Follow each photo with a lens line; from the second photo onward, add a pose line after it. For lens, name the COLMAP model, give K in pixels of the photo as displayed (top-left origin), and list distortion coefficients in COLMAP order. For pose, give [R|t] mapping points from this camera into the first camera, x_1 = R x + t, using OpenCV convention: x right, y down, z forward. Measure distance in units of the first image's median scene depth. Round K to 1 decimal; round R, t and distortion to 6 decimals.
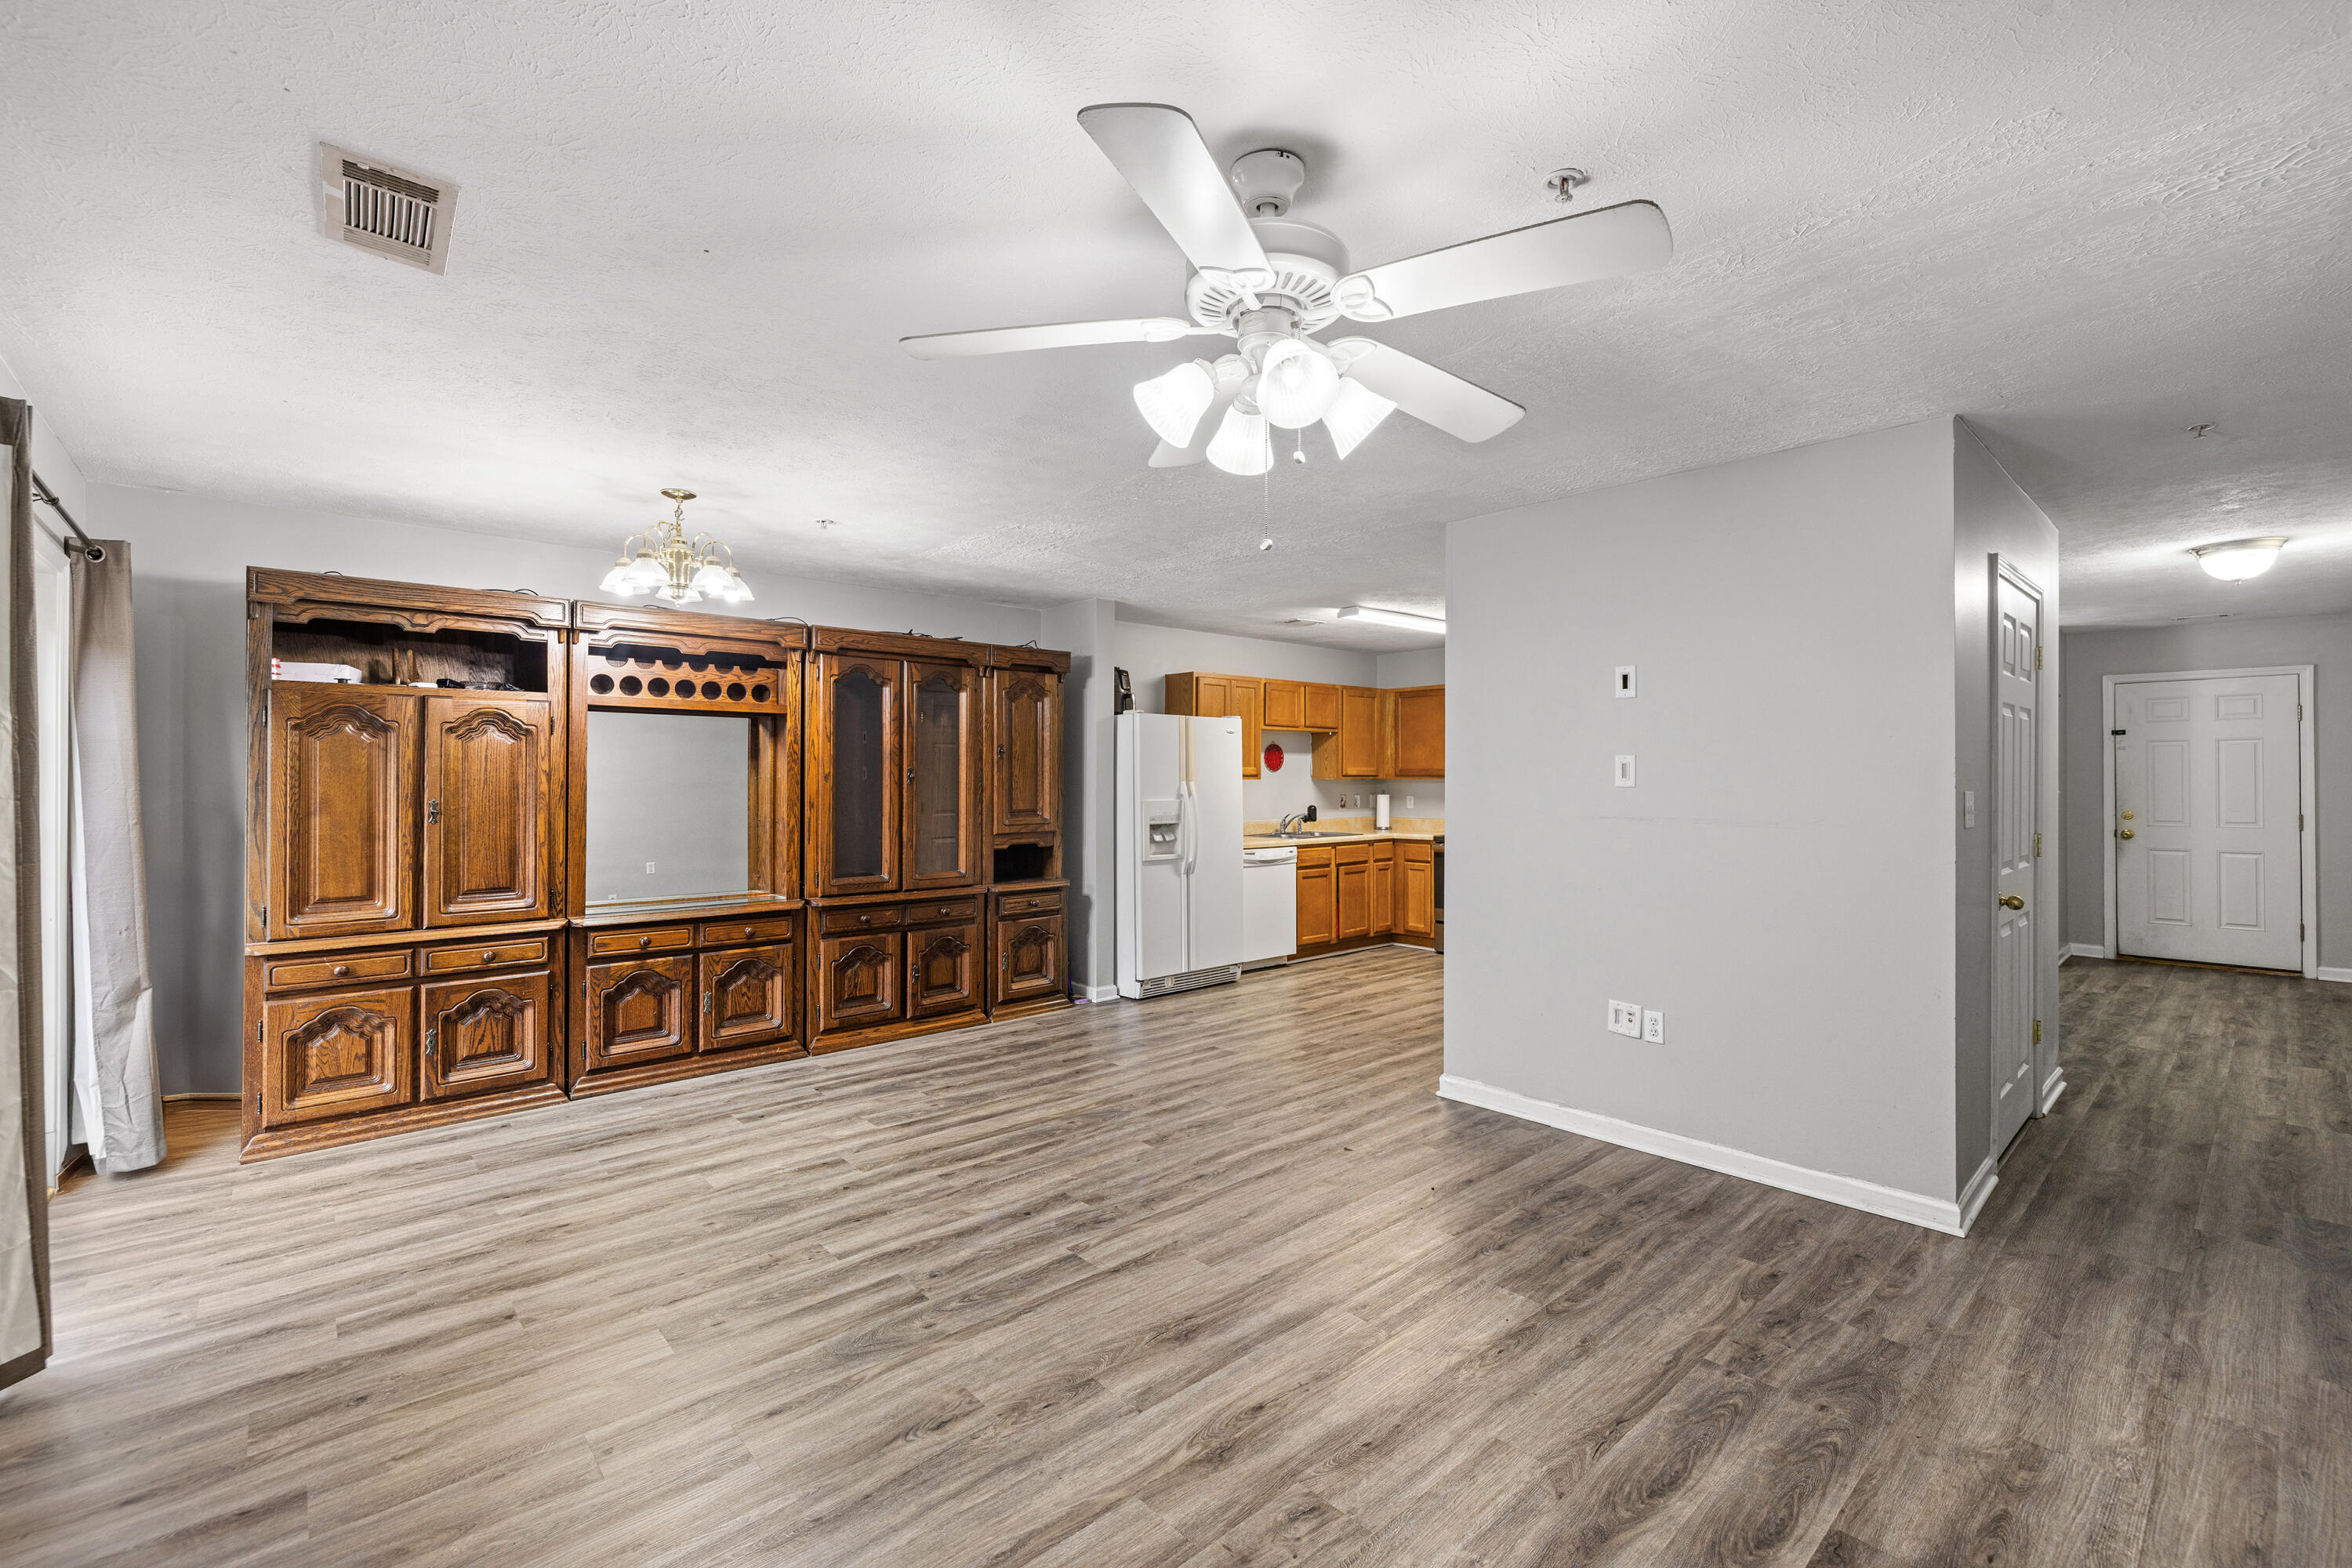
lens RADIAL K [[978.8, 0, 1125.7], [0, 978.8, 780.3], [0, 0, 1]] dist [-0.000590, 0.000039]
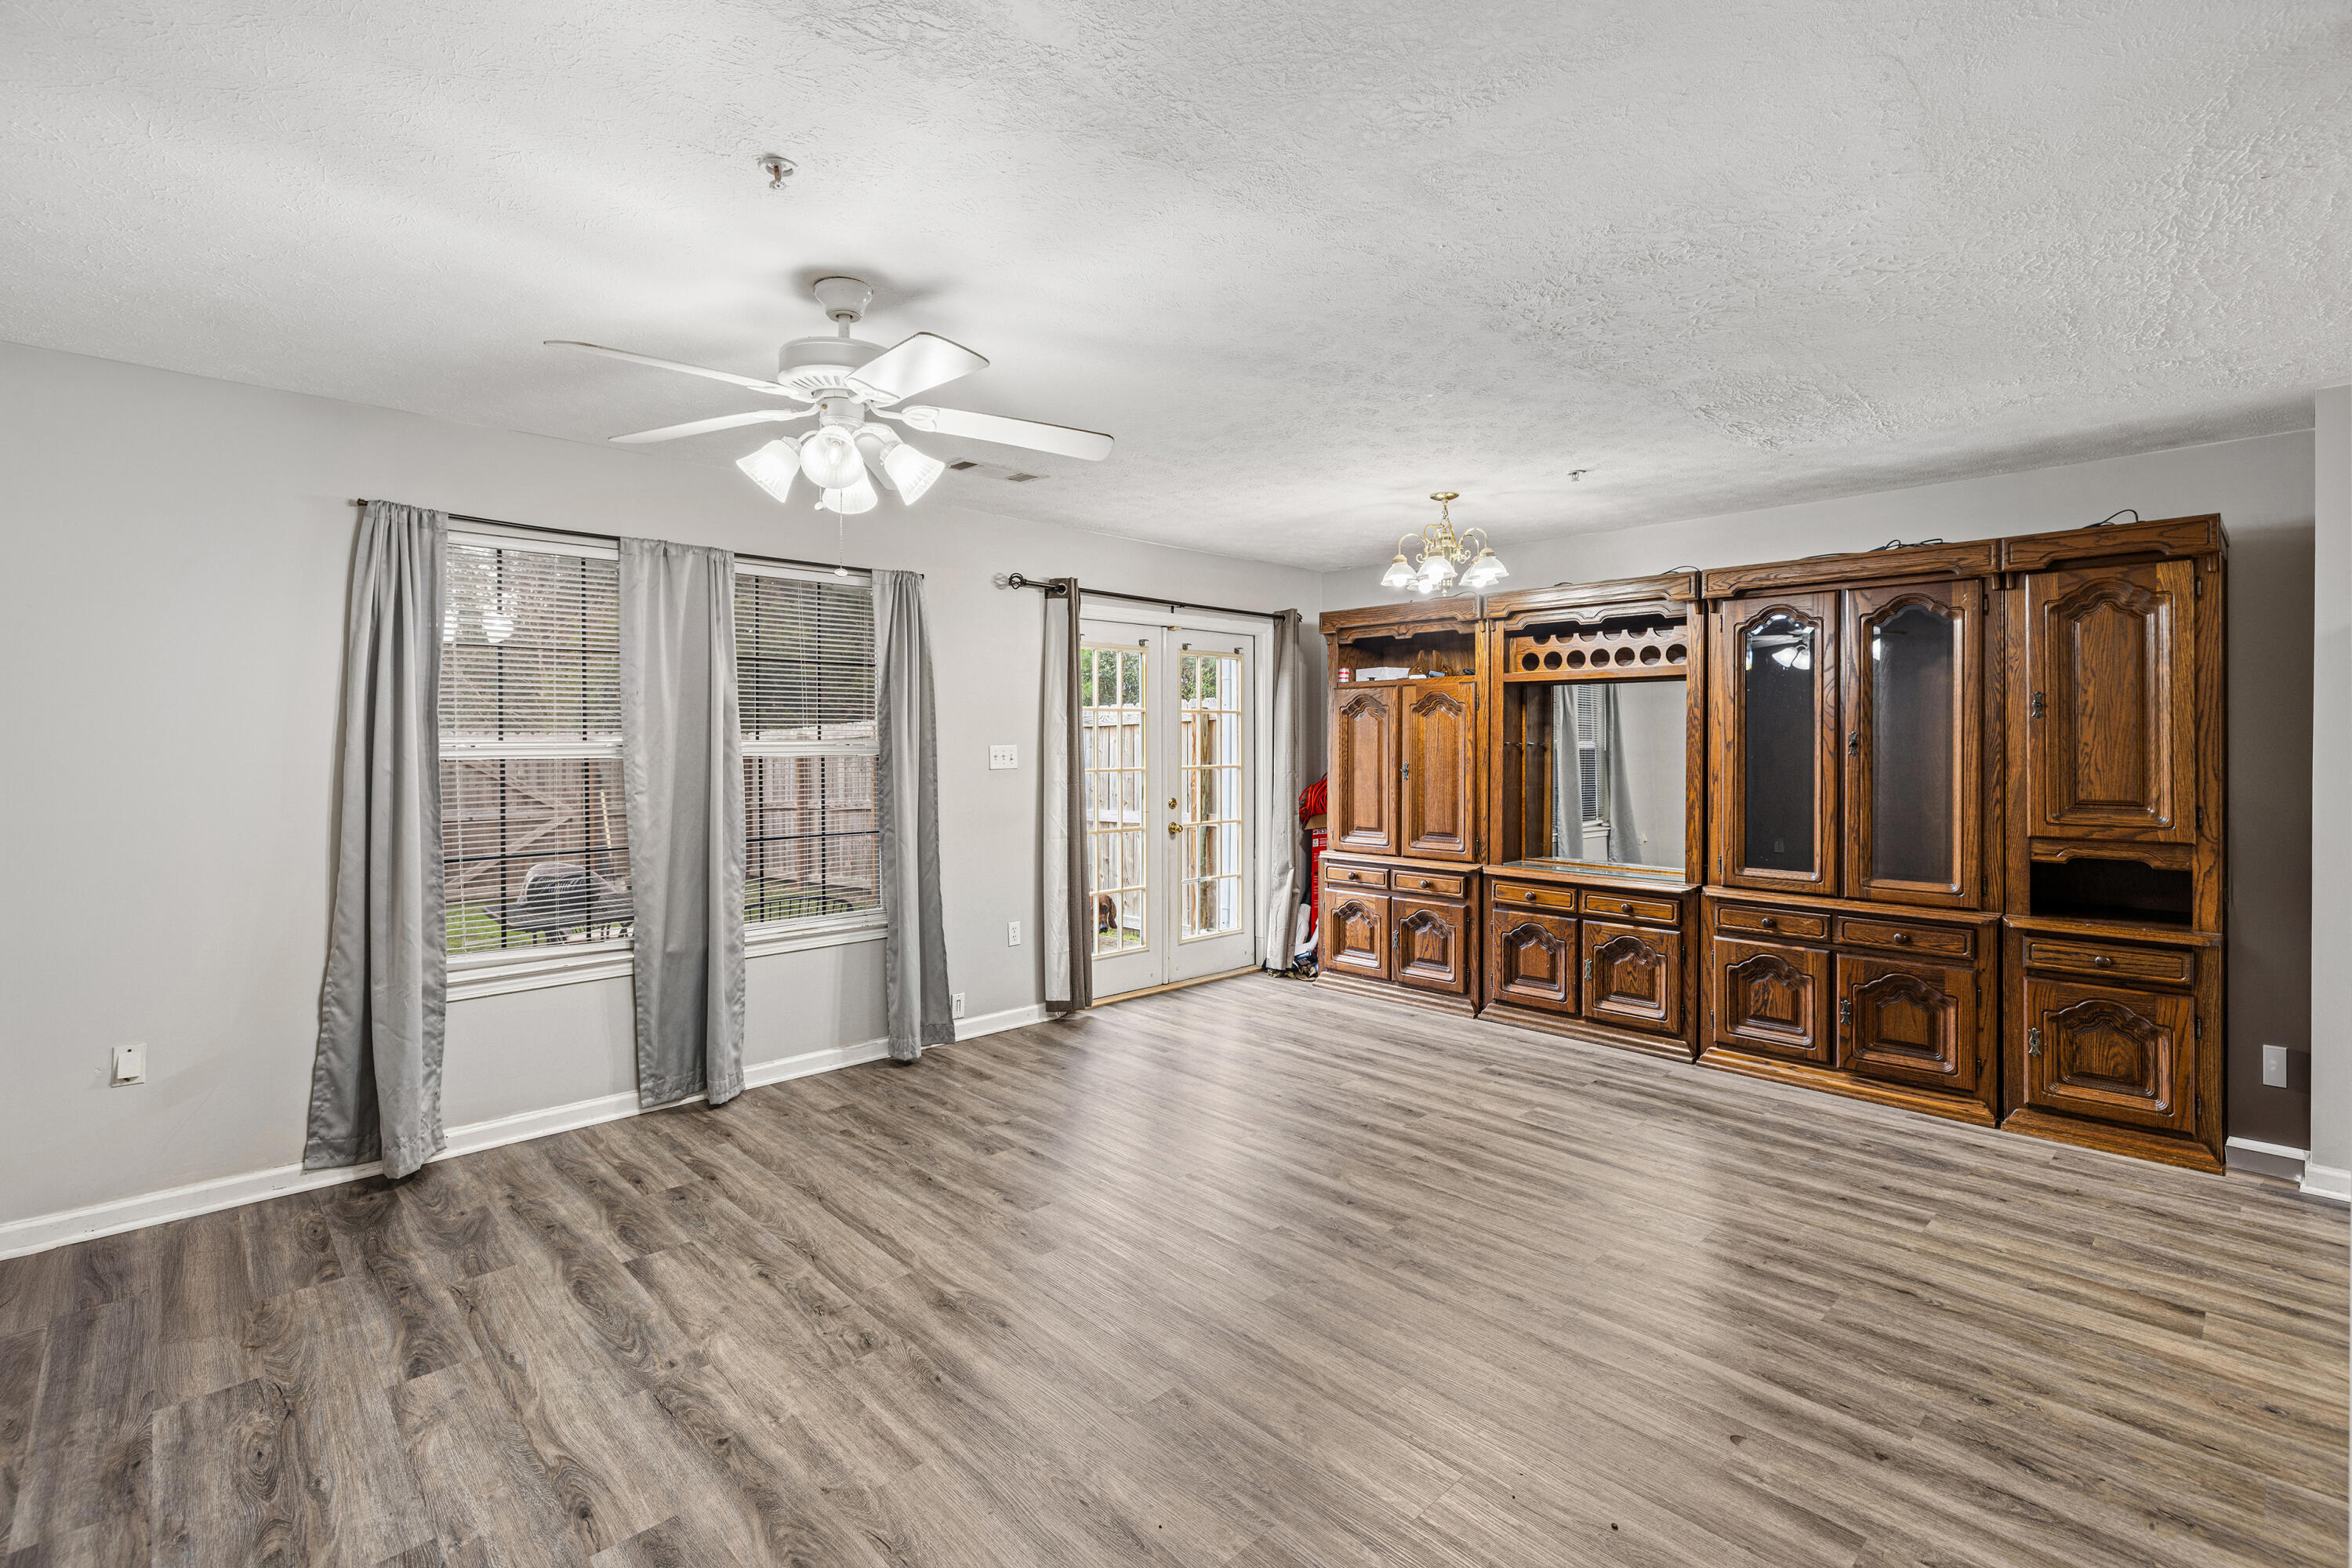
lens RADIAL K [[1005.0, 0, 1168.8], [0, 1005.0, 742.7], [0, 0, 1]] dist [0.000039, 0.000167]
pose [[0.087776, -0.002853, -0.996136, 0.665207], [-0.005051, 0.999982, -0.003309, -0.000049], [0.996127, 0.005321, 0.087760, 0.569717]]
